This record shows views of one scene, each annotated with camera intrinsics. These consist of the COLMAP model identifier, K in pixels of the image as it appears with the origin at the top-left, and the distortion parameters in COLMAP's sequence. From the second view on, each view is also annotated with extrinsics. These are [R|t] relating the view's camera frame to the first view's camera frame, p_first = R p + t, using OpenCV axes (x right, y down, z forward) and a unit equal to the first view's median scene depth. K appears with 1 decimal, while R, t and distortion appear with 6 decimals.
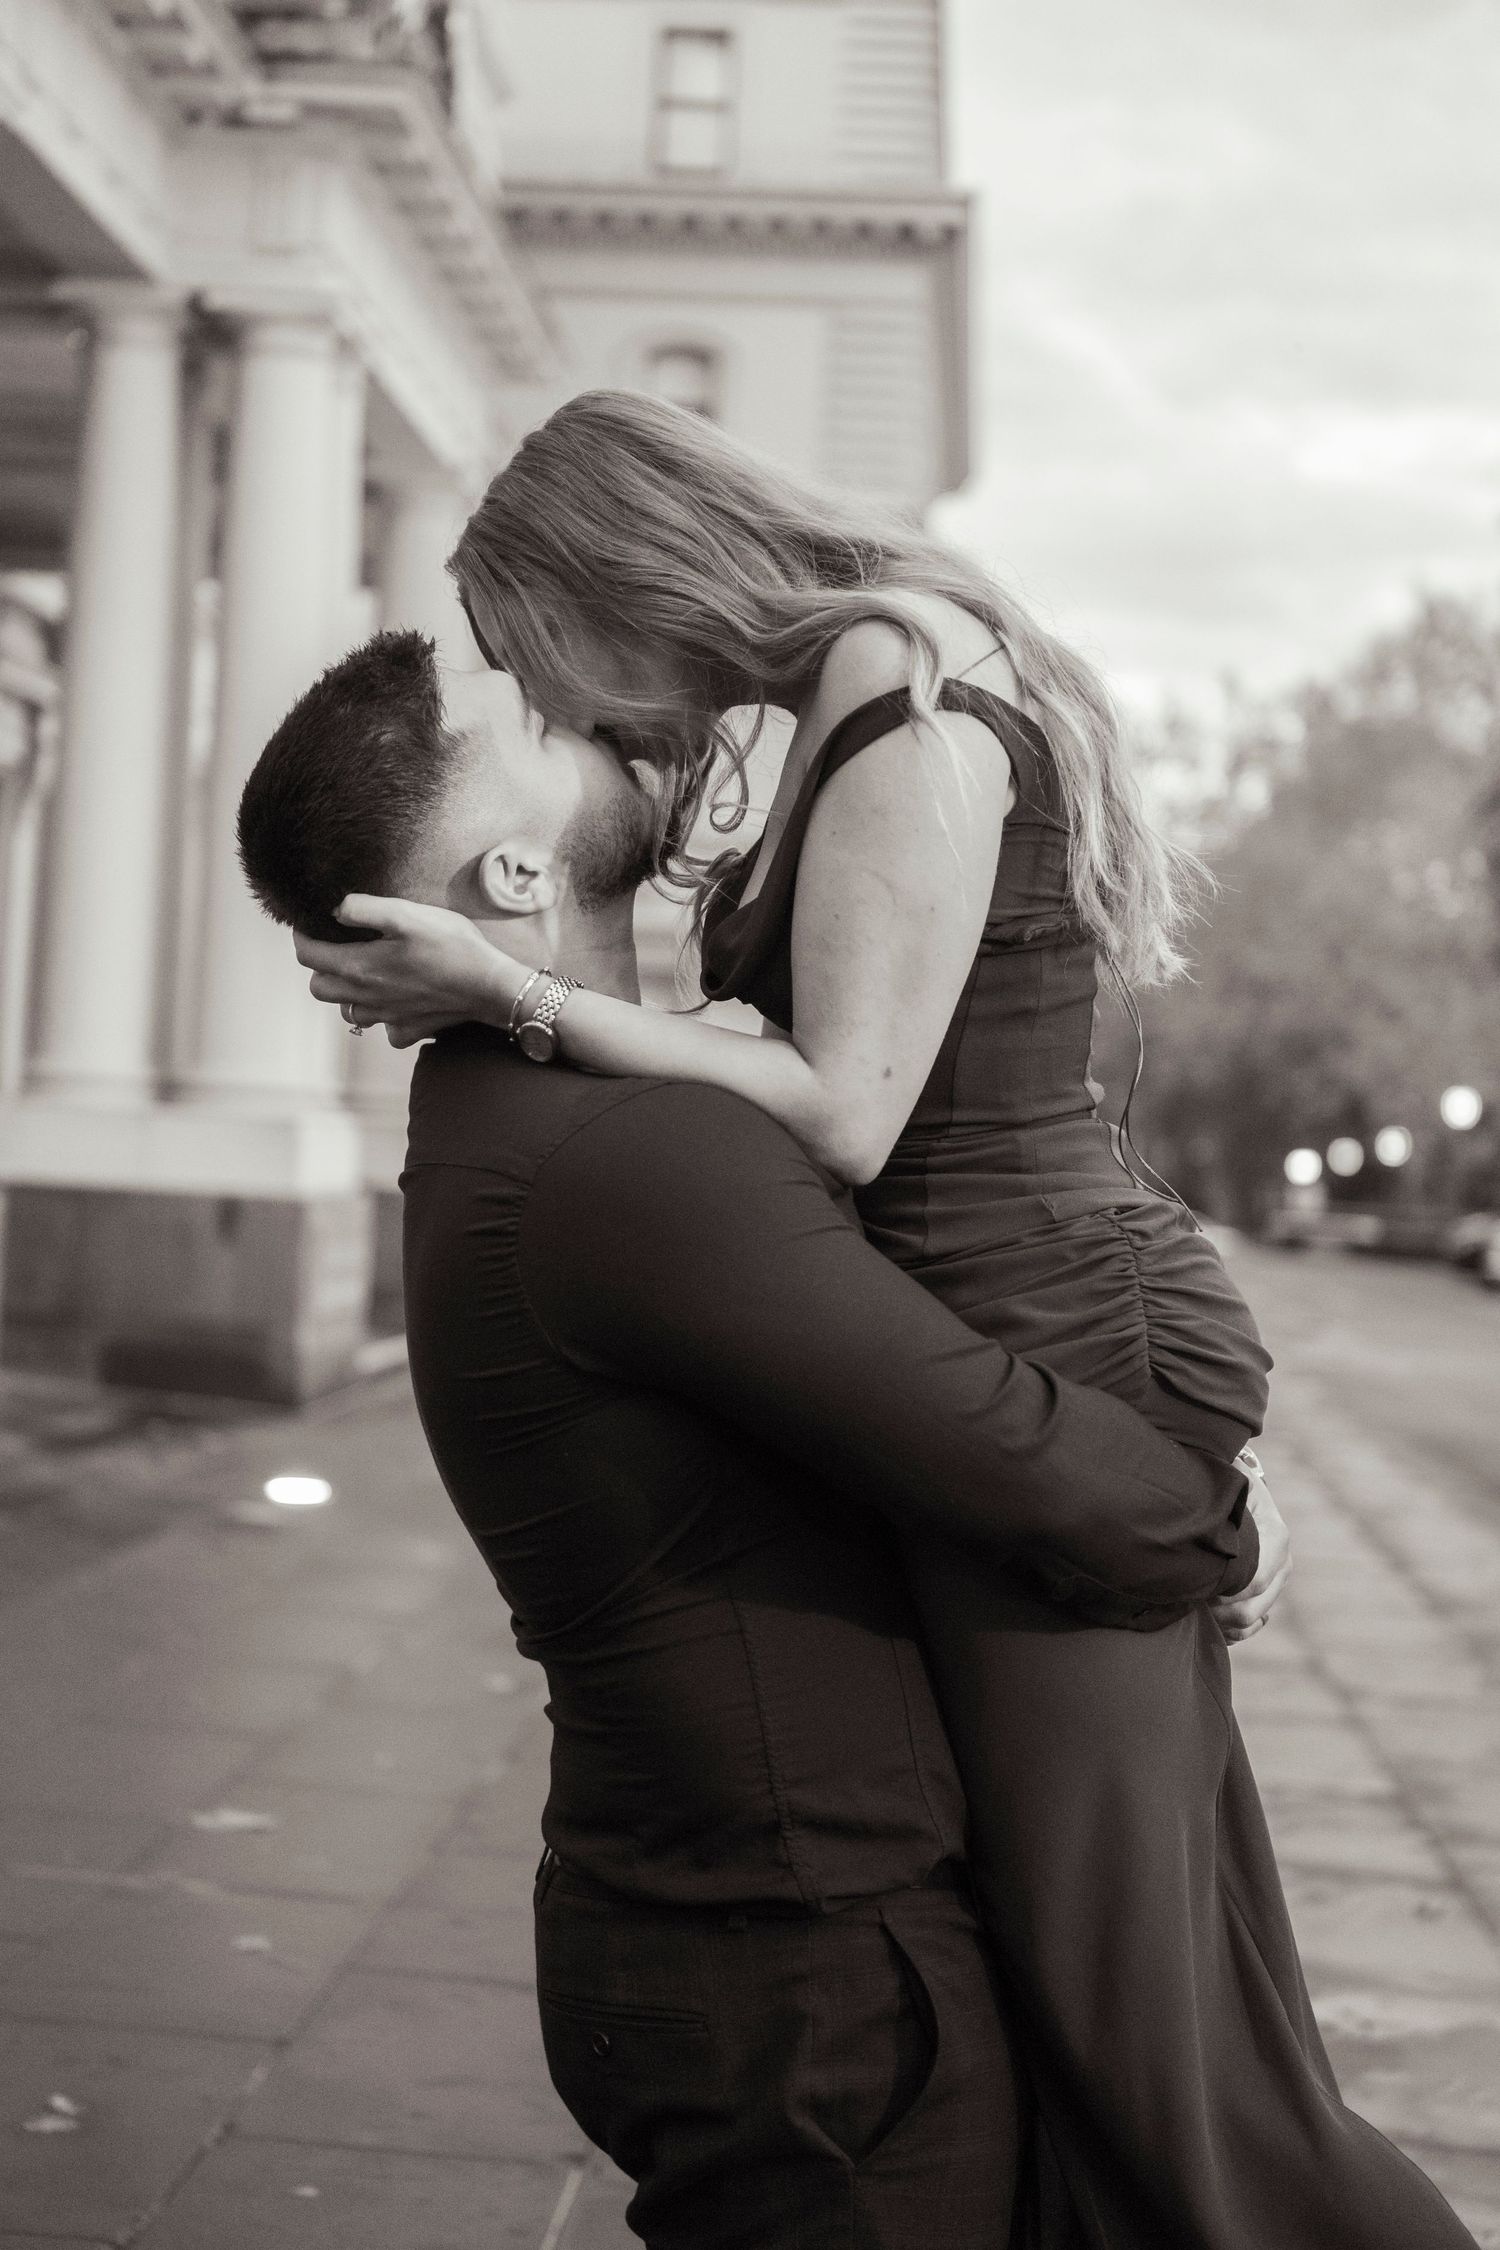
lens RADIAL K [[3544.8, 0, 750.0], [0, 3544.8, 1125.0], [0, 0, 1]] dist [-0.038381, -0.157041]
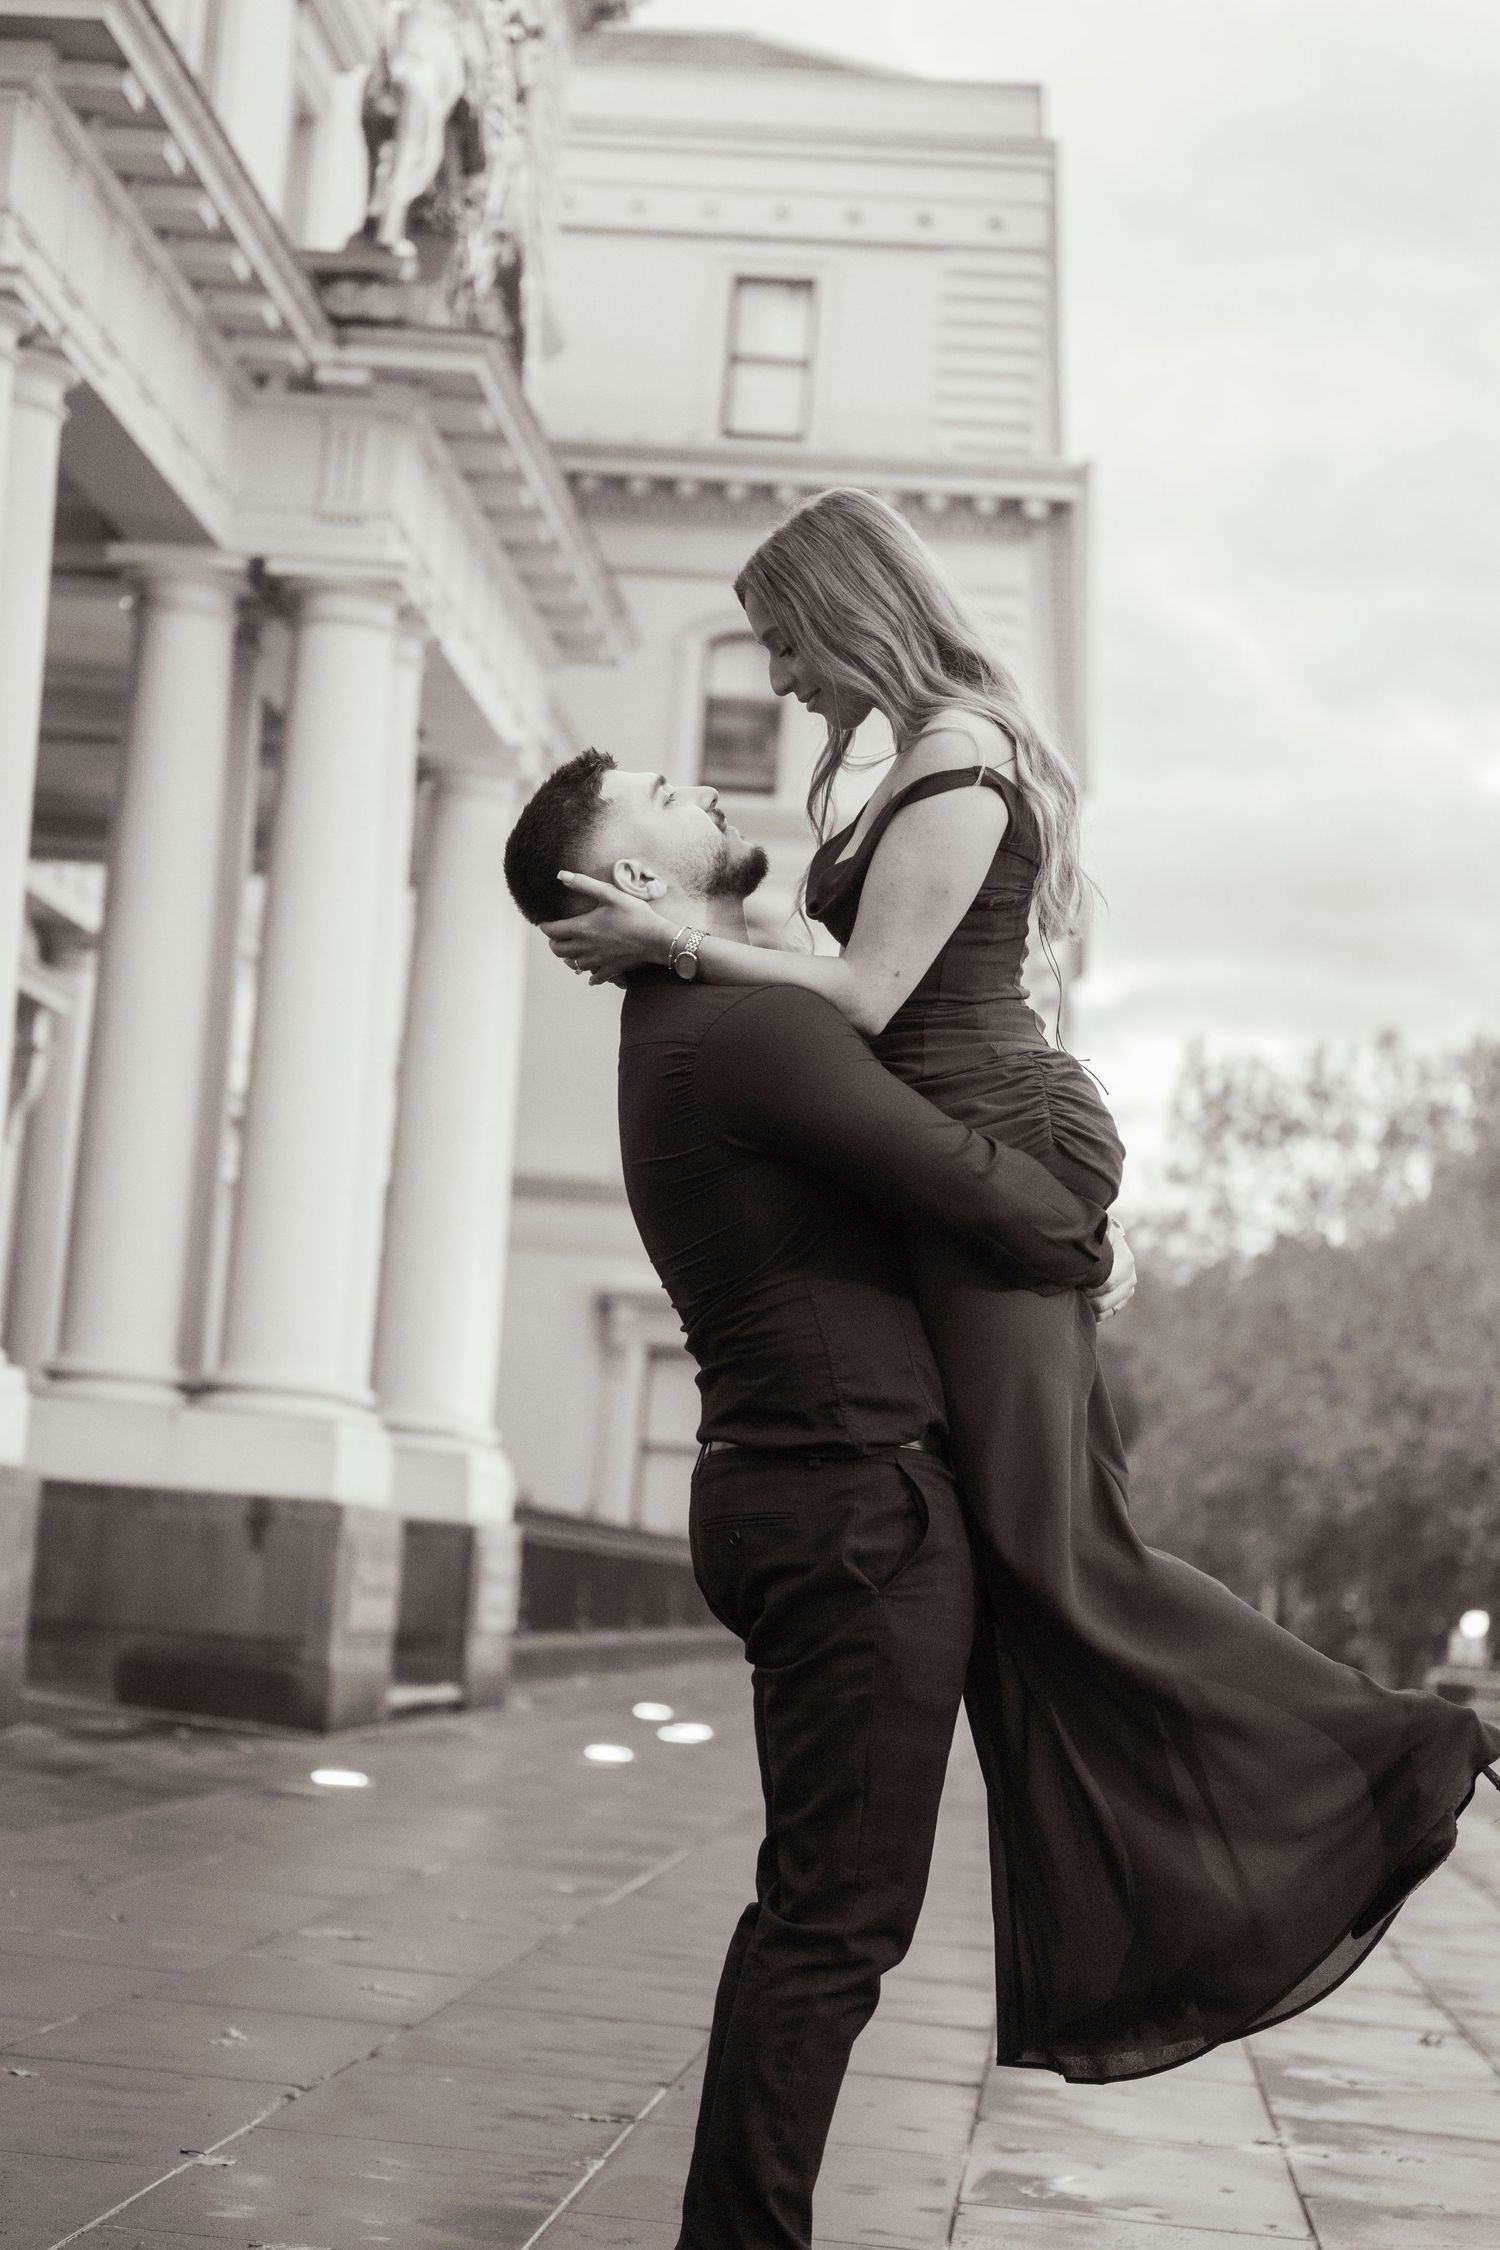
lens RADIAL K [[4425.0, 0, 750.0], [0, 4425.0, 1125.0], [0, 0, 1]] dist [-0.008394, -0.250718]
pose [[0.999687, 0.020090, -0.014920, -0.000960], [-0.021579, 0.993976, -0.107453, 0.045517], [0.012671, 0.107741, 0.994098, -0.184711]]
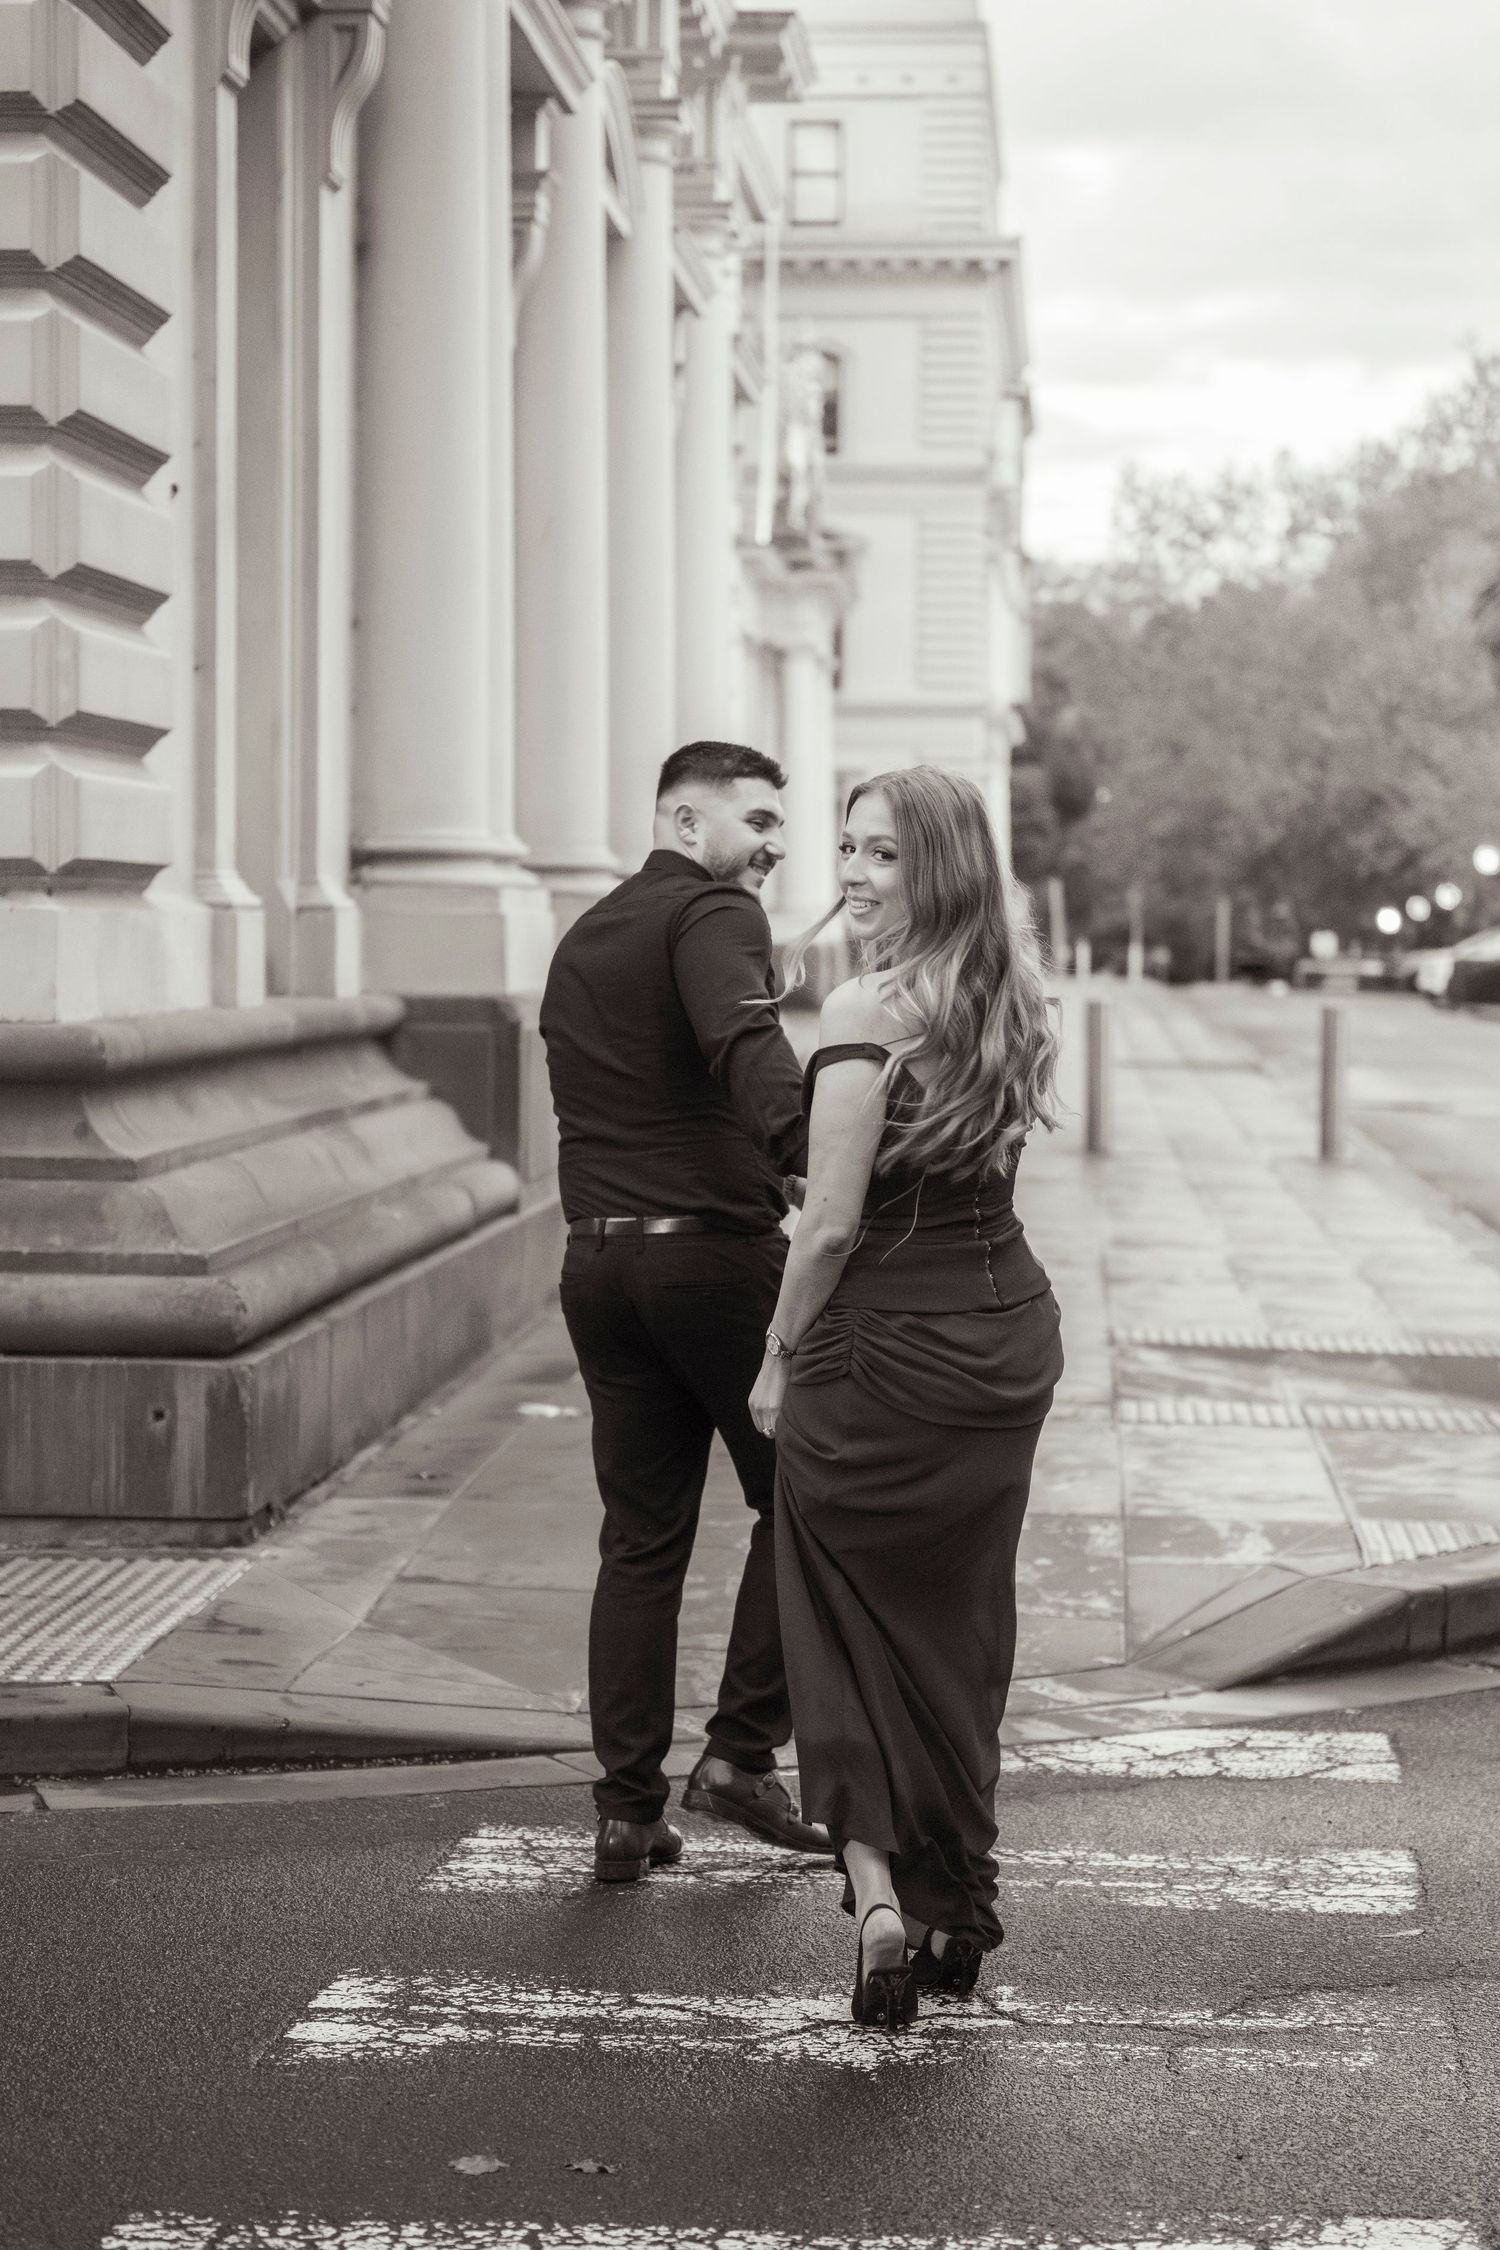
lens RADIAL K [[7682.3, 0, 750.0], [0, 7682.3, 1125.0], [0, 0, 1]] dist [-0.028482, -0.071455]
pose [[0.998647, -0.049211, 0.016786, -0.267088], [0.048709, 0.998389, 0.029095, -0.008289], [-0.018191, -0.028238, 0.999436, -4.915932]]
